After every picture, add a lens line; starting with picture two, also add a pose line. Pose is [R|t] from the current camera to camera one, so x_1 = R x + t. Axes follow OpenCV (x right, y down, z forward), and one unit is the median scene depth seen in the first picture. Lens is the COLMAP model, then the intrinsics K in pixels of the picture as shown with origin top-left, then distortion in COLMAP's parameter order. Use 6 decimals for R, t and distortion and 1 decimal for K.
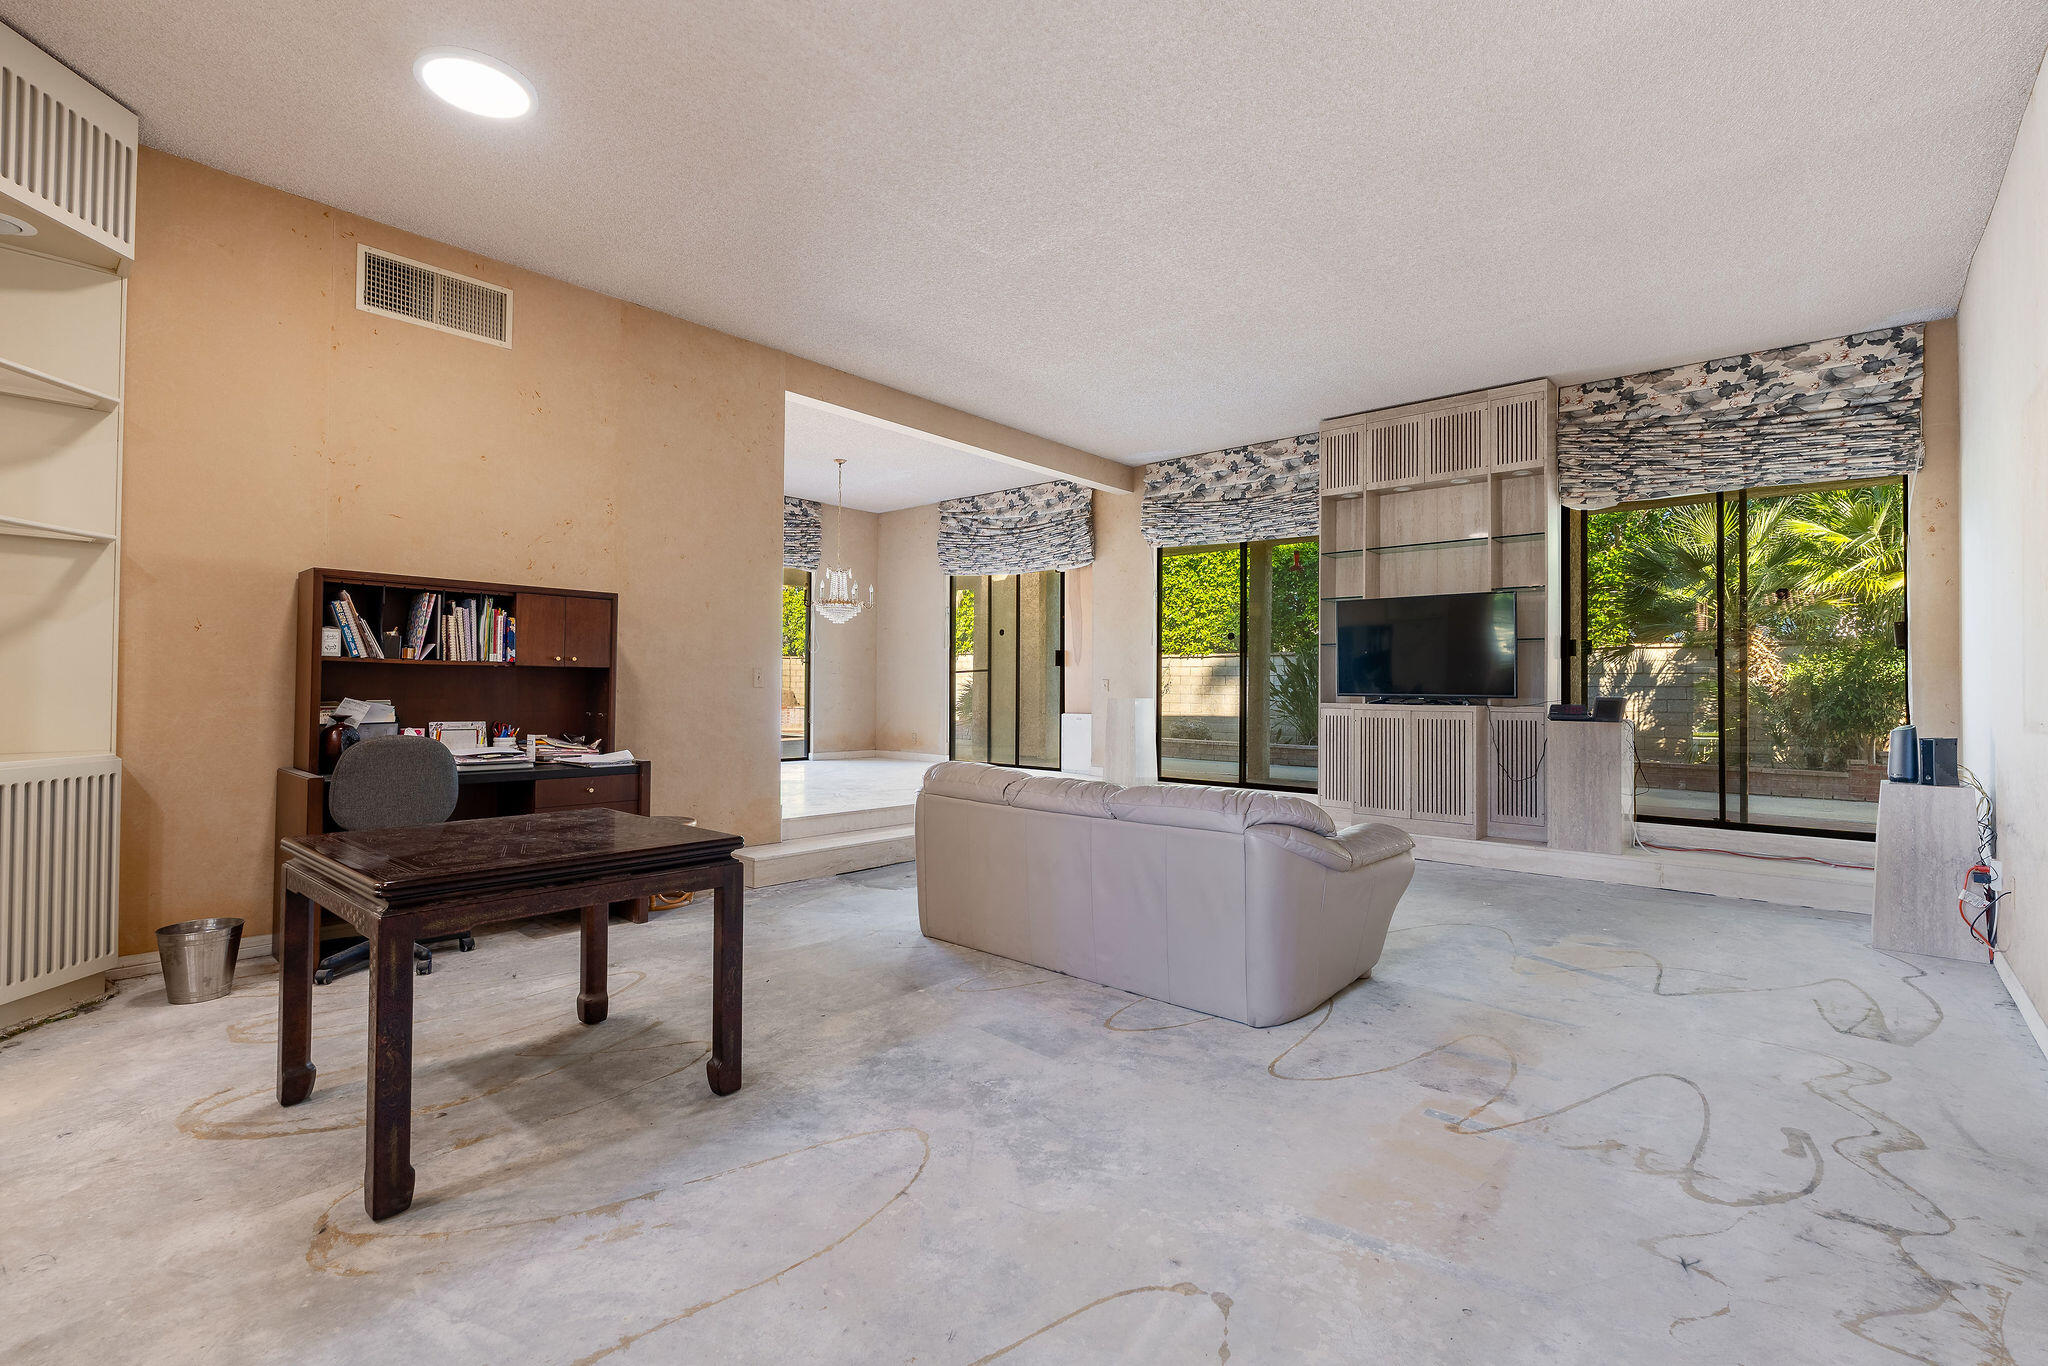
lens RADIAL K [[930.9, 0, 1016.9], [0, 930.9, 675.5], [0, 0, 1]] dist [-0.007646, 0.000357]
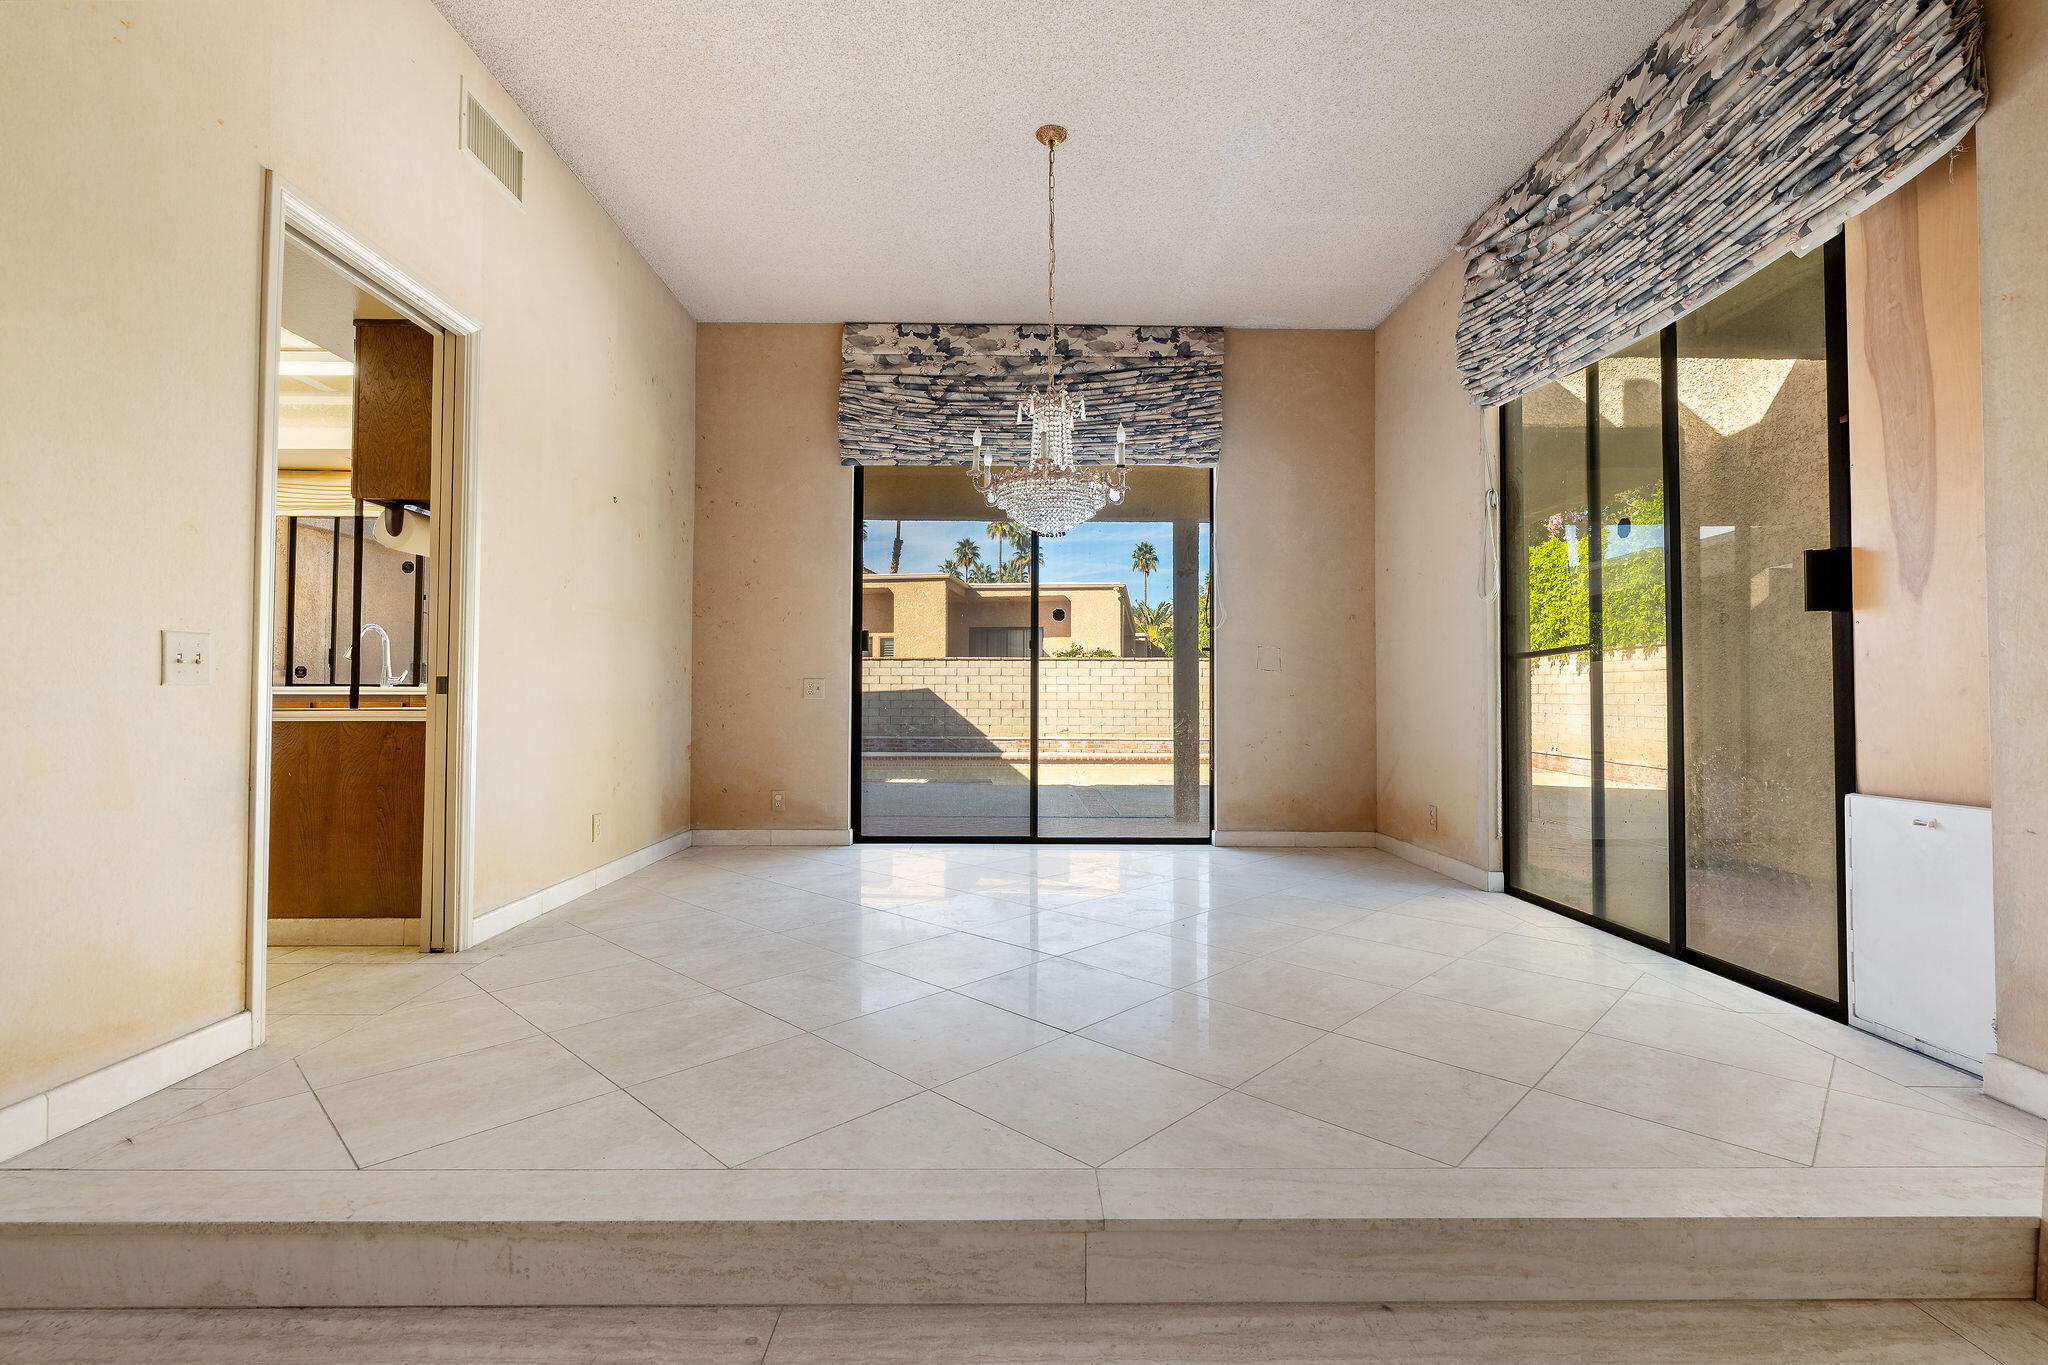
lens RADIAL K [[915.4, 0, 1021.5], [0, 915.4, 676.7], [0, 0, 1]] dist [-0.007567, 0.001630]
pose [[0.673292, -0.023045, -0.739017, 0.075246], [0.011110, 0.999717, -0.021053, 0.010719], [0.739293, 0.005965, 0.673358, 0.610009]]
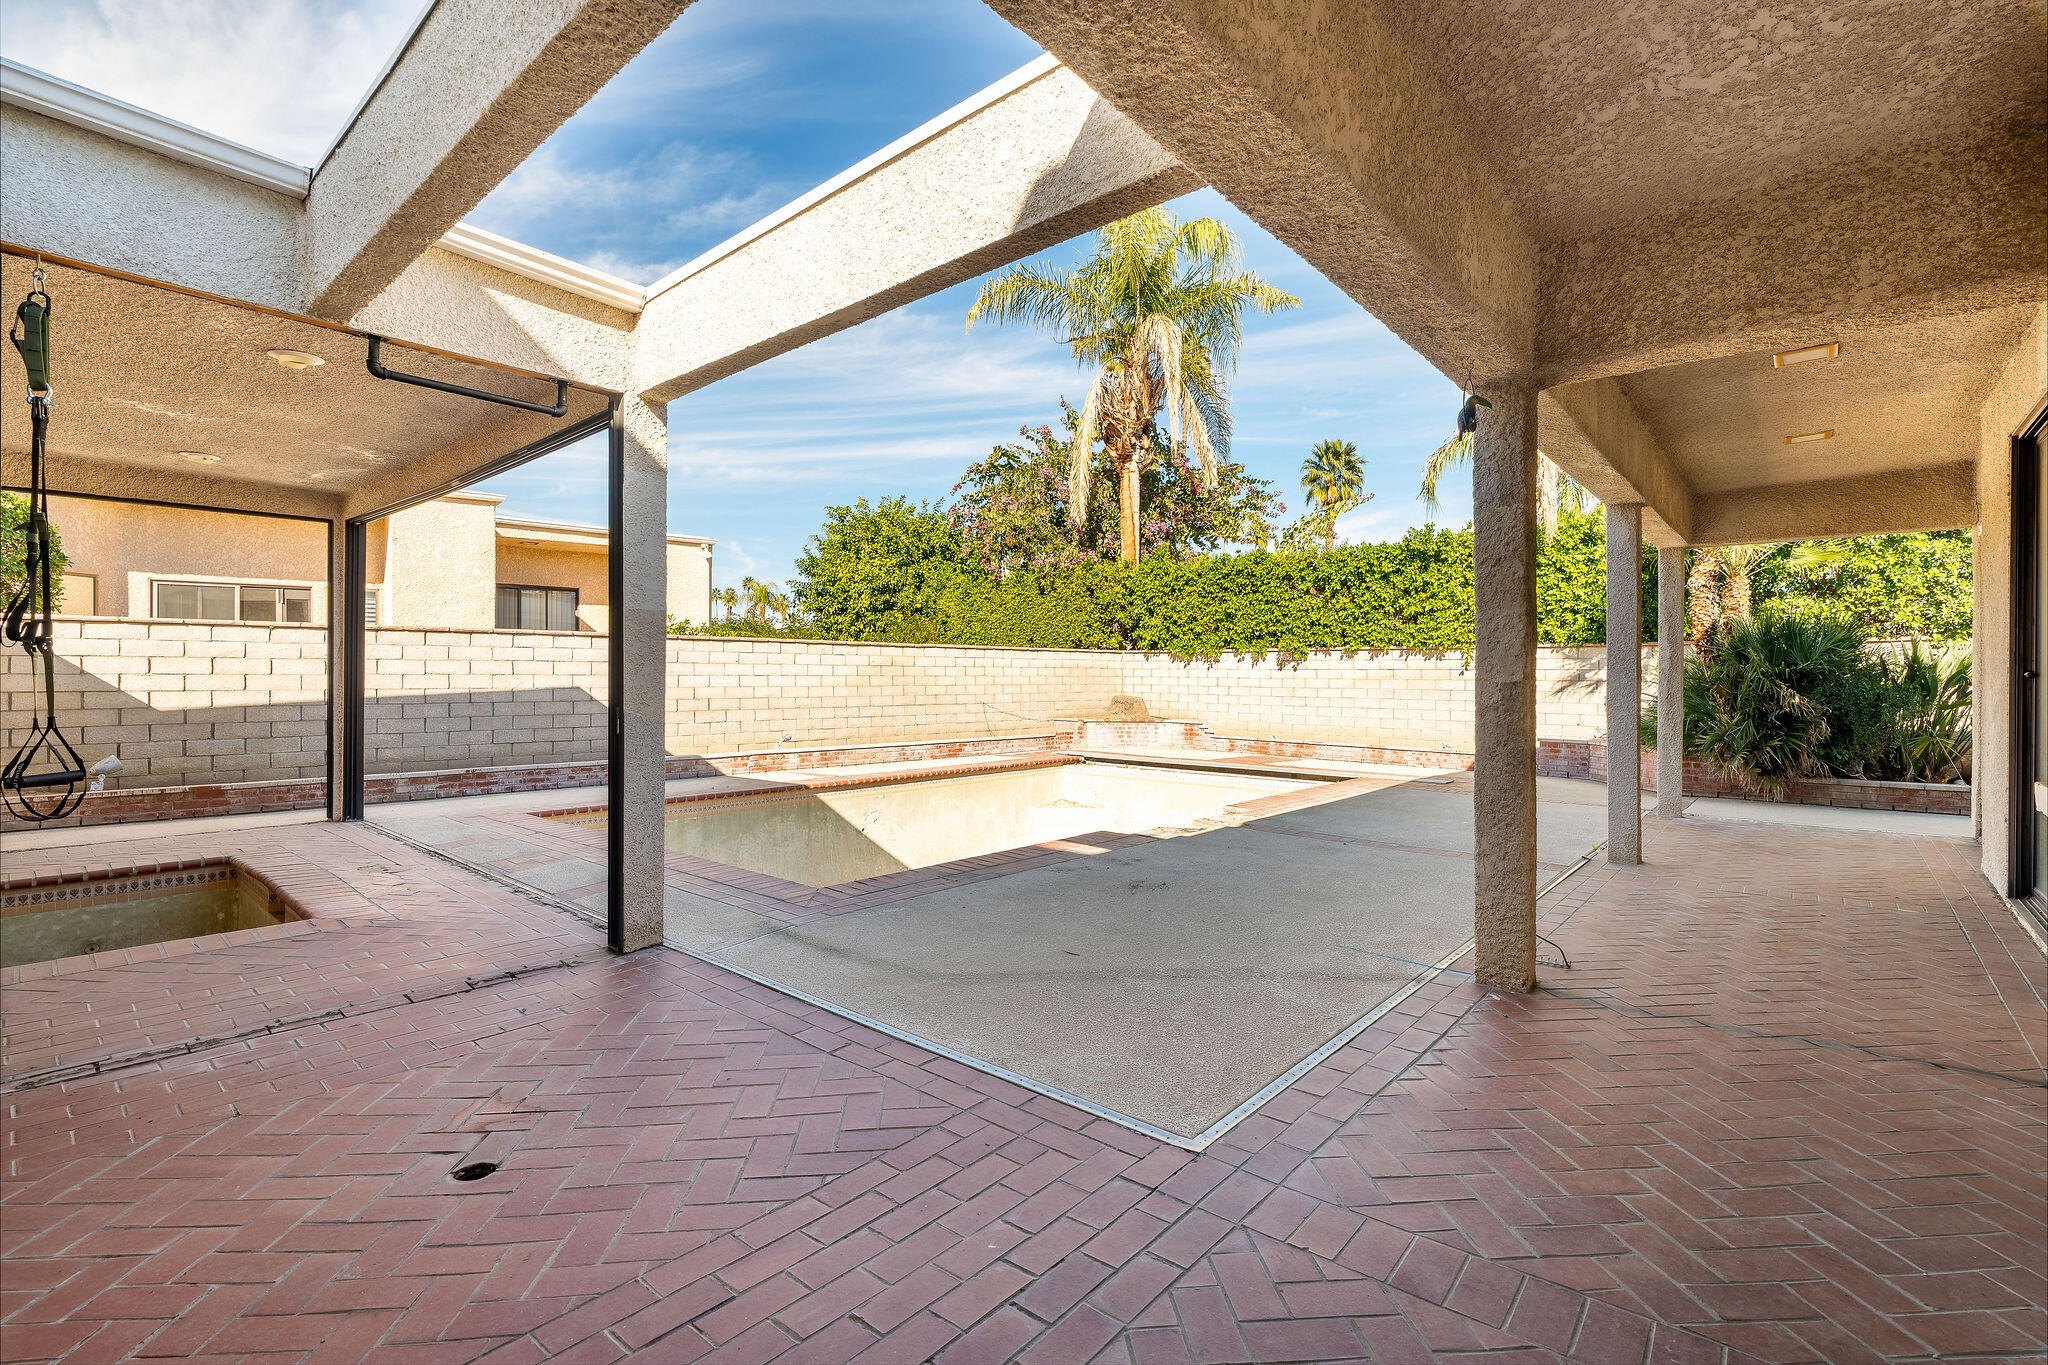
lens RADIAL K [[915.4, 0, 1021.5], [0, 915.4, 676.7], [0, 0, 1]] dist [-0.007567, 0.001630]
pose [[0.999969, -0.005670, 0.005523, -0.759027], [0.005611, 0.999928, 0.010595, -0.018115], [-0.005583, -0.010564, 0.999929, 0.585267]]
